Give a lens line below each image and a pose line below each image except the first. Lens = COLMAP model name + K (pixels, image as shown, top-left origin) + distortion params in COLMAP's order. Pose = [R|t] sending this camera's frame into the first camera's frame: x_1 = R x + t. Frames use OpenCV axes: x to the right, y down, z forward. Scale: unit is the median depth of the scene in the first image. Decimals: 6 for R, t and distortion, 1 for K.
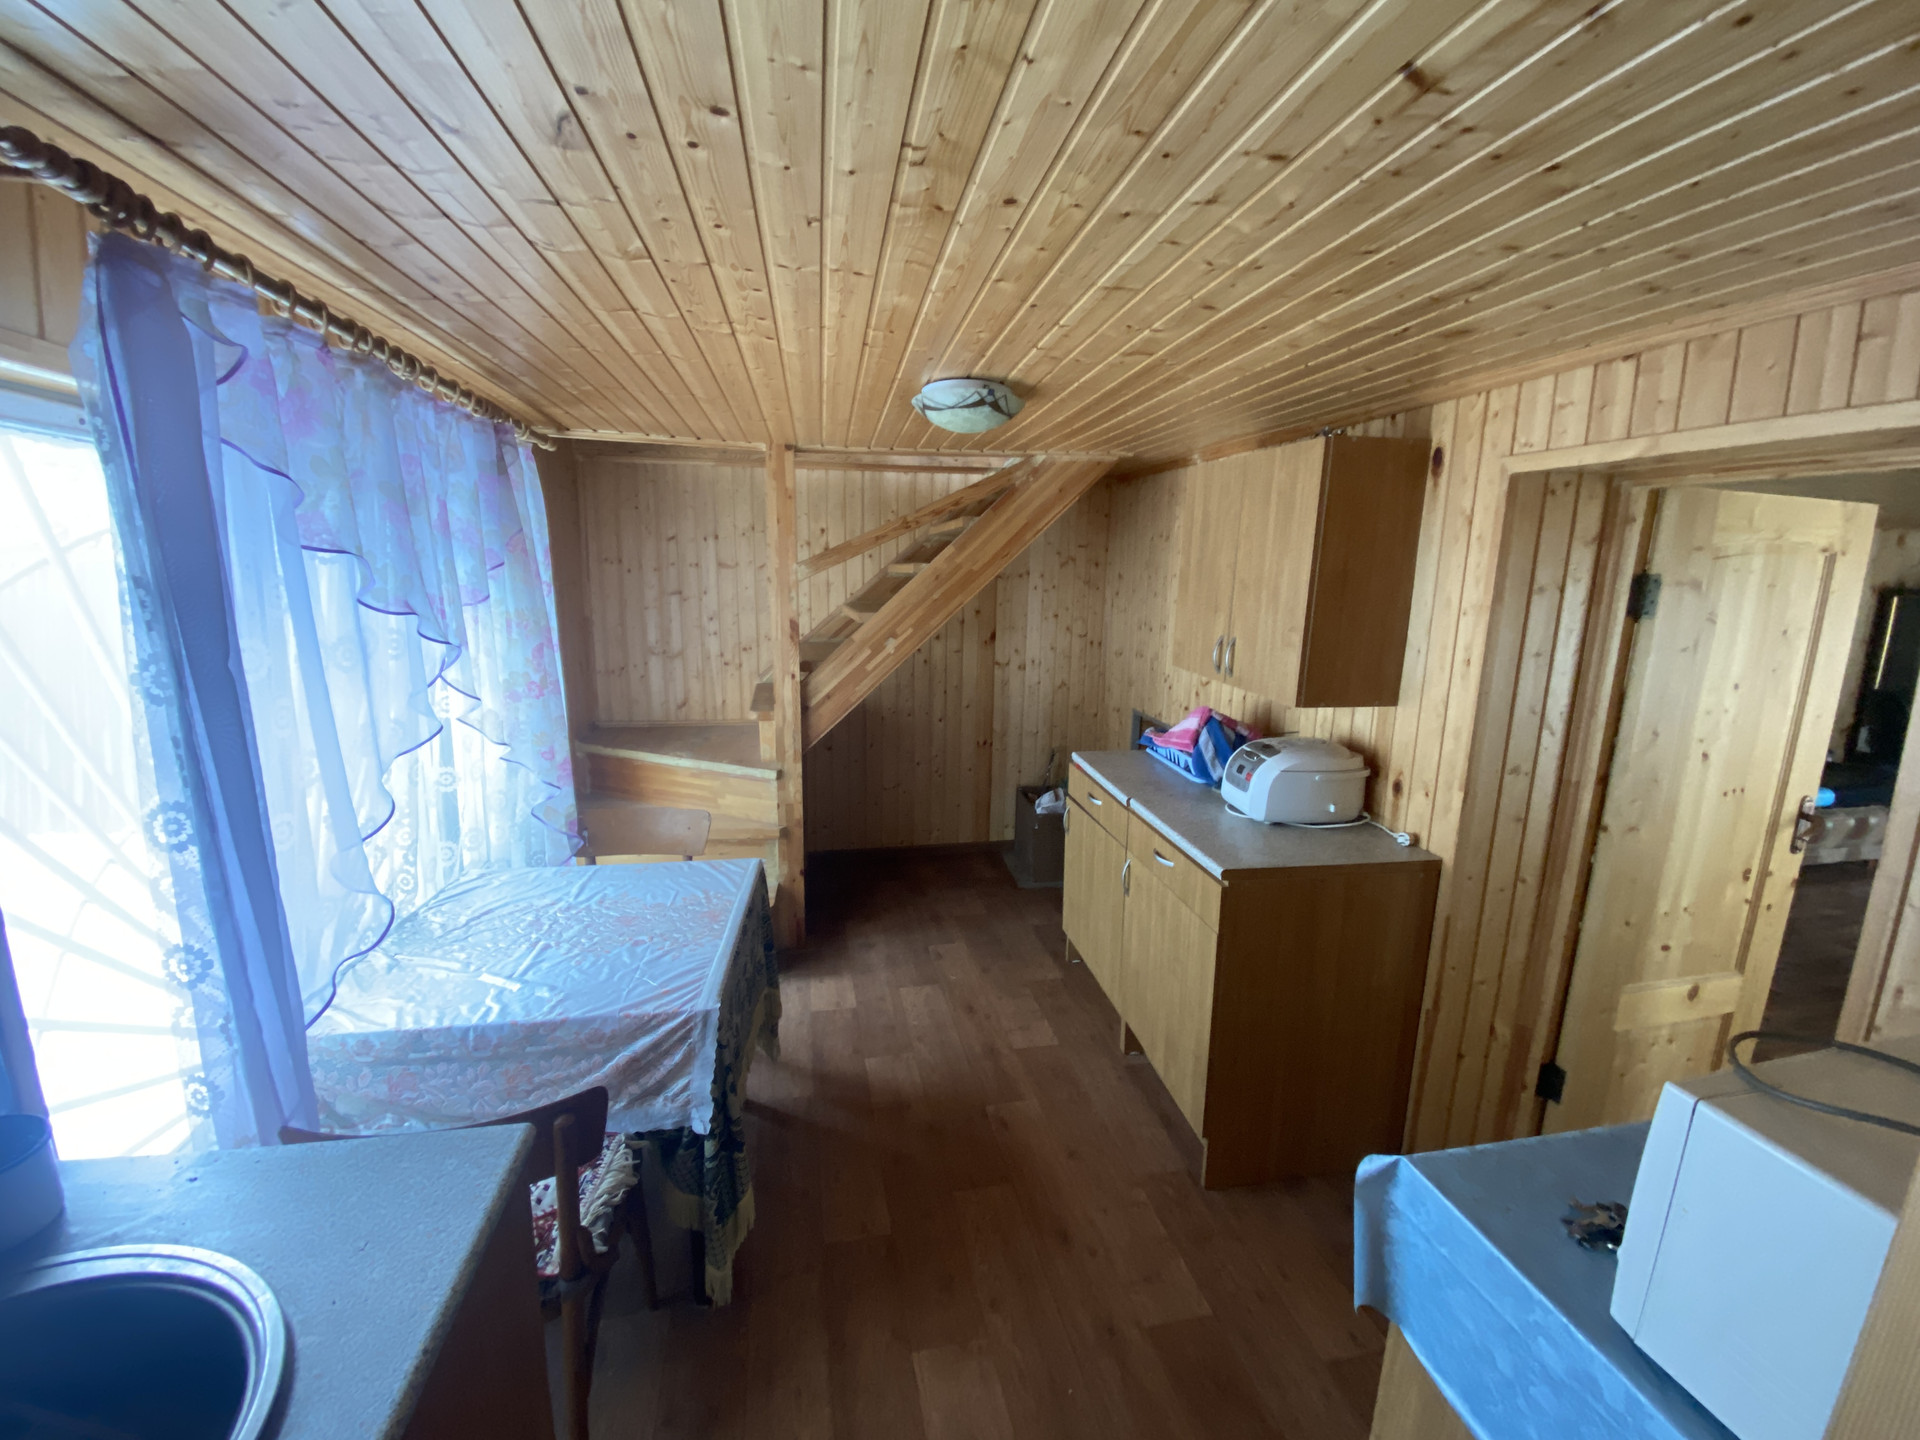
lens RADIAL K [[766.7, 0, 969.5], [0, 766.7, 723.3], [0, 0, 1]] dist [-0.028931, -0.000449]
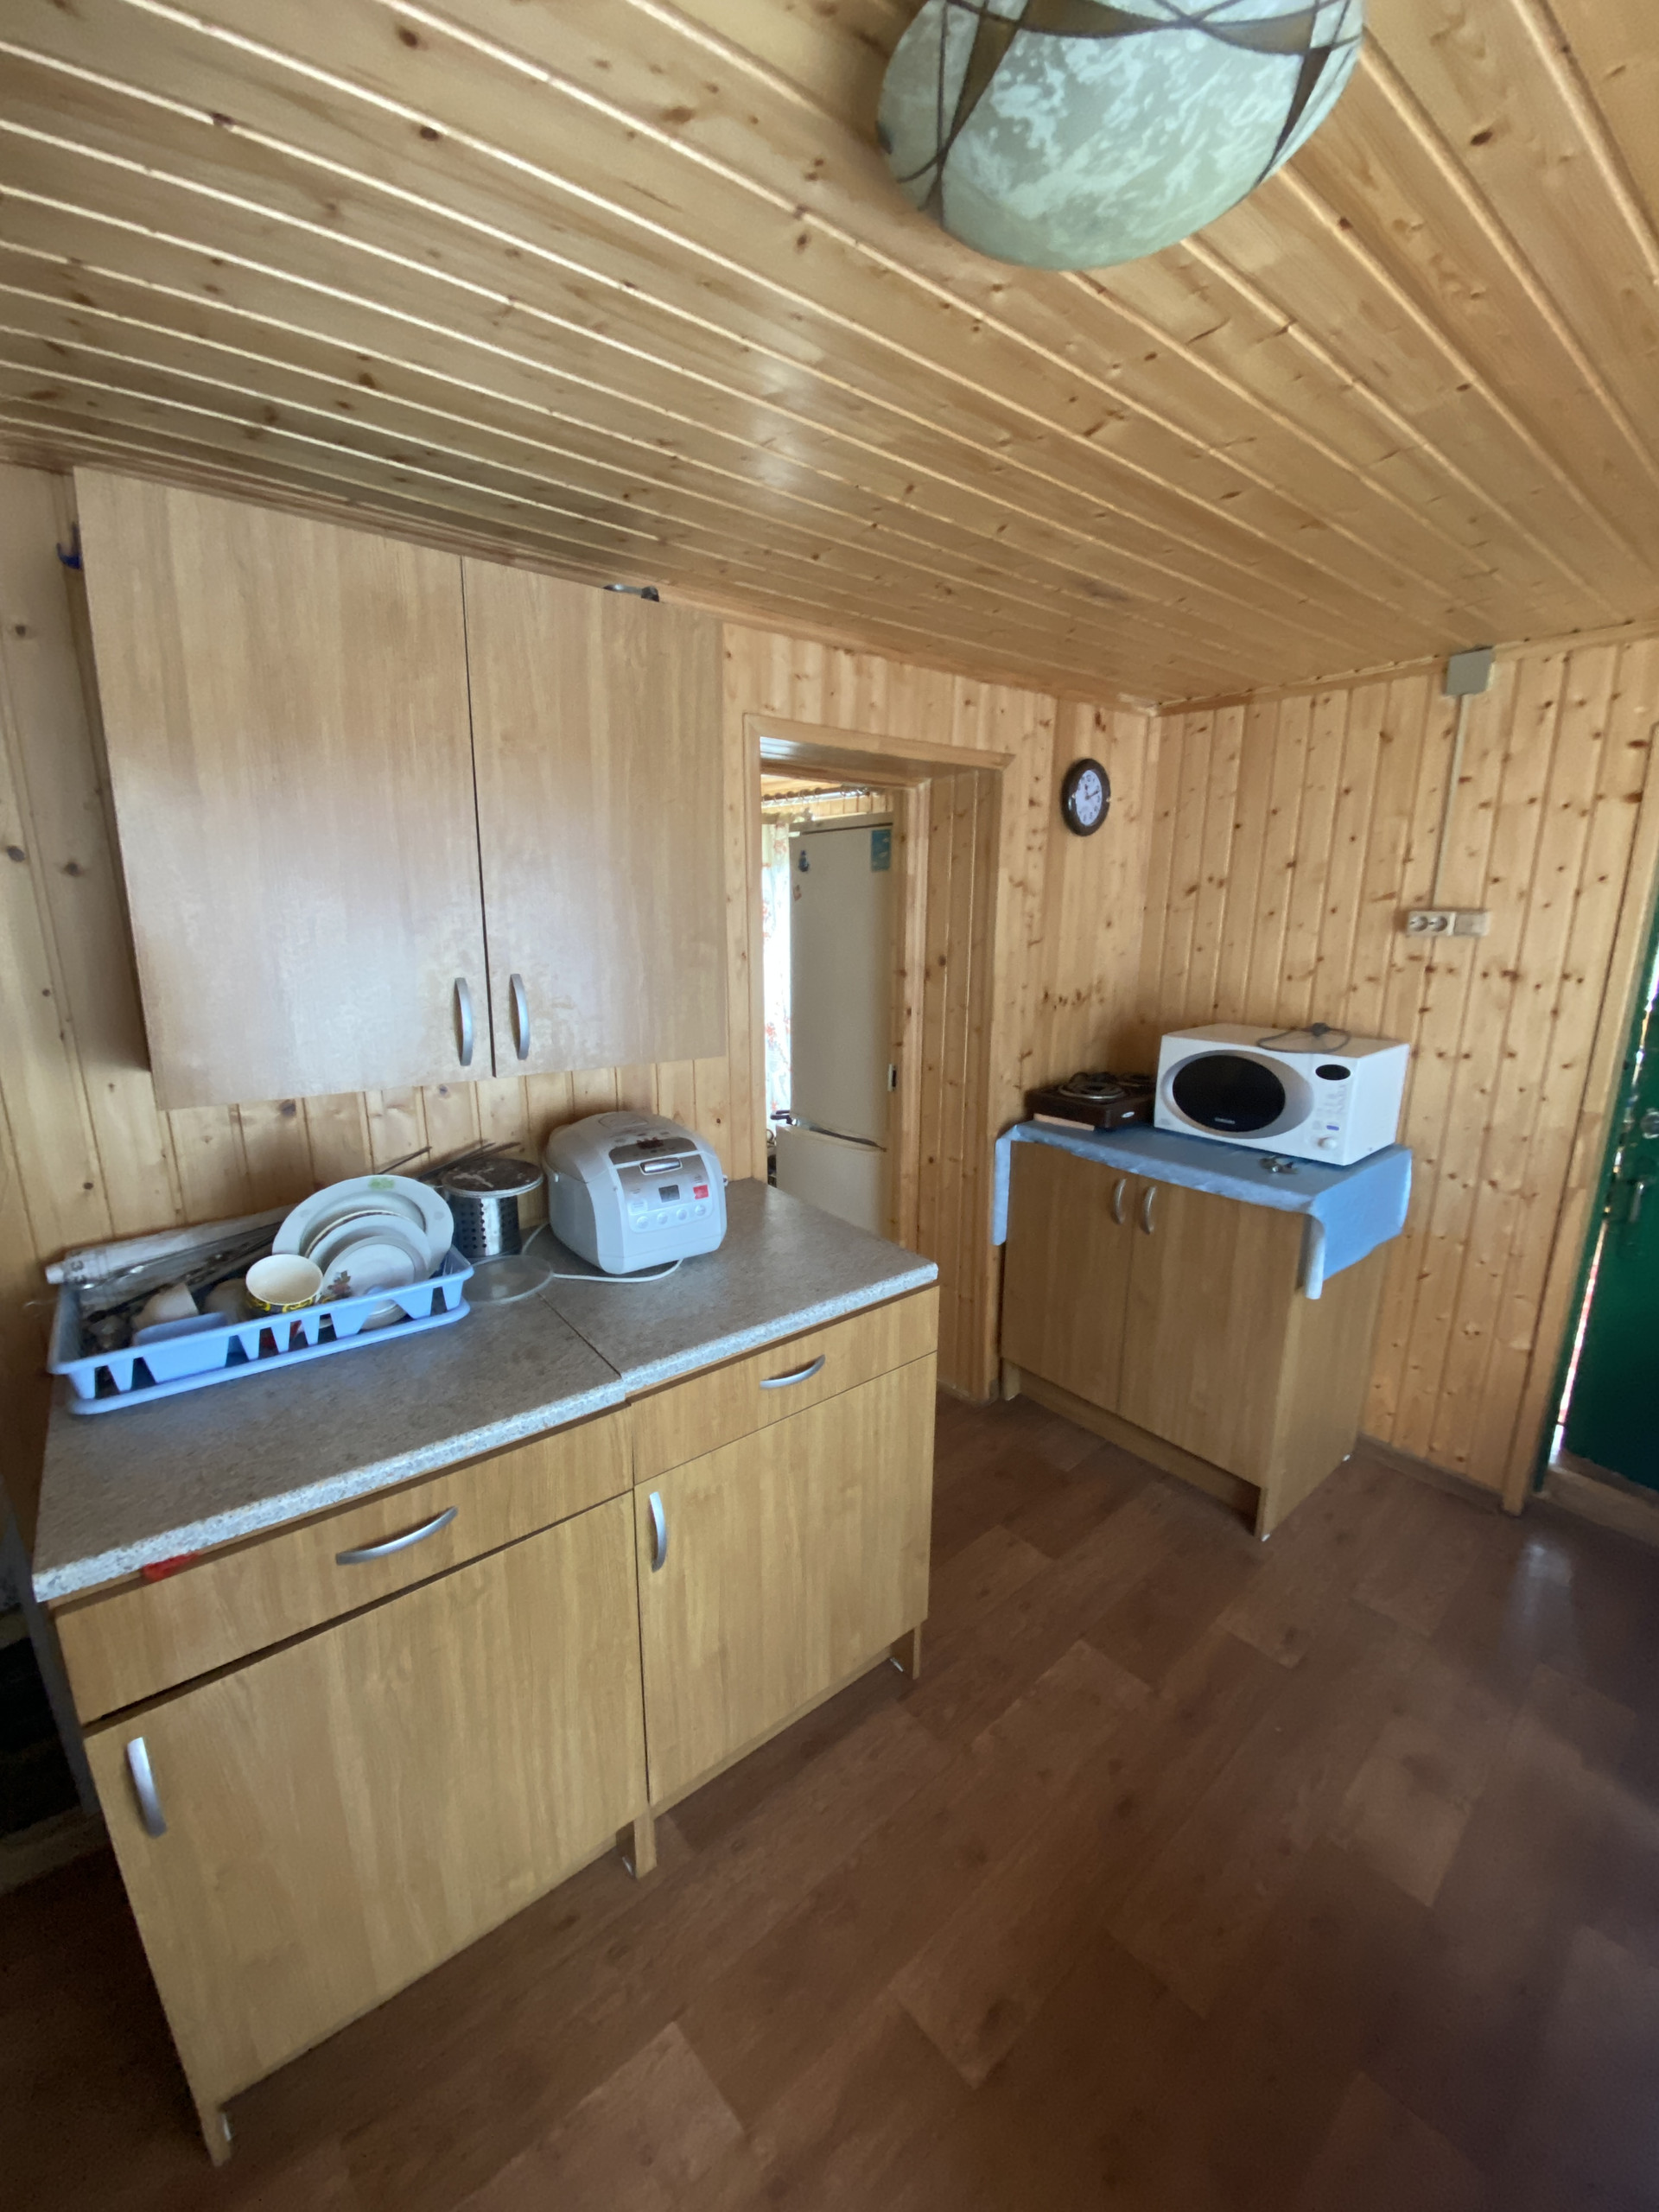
lens RADIAL K [[893.6, 0, 843.5], [0, 893.6, 1104.1], [0, 0, 1]] dist [-0.016316, -0.001958]
pose [[-0.491700, -0.214222, 0.844003, -0.275752], [0.151326, 0.933495, 0.325096, -0.214802], [-0.857515, 0.287569, -0.426582, 1.292410]]
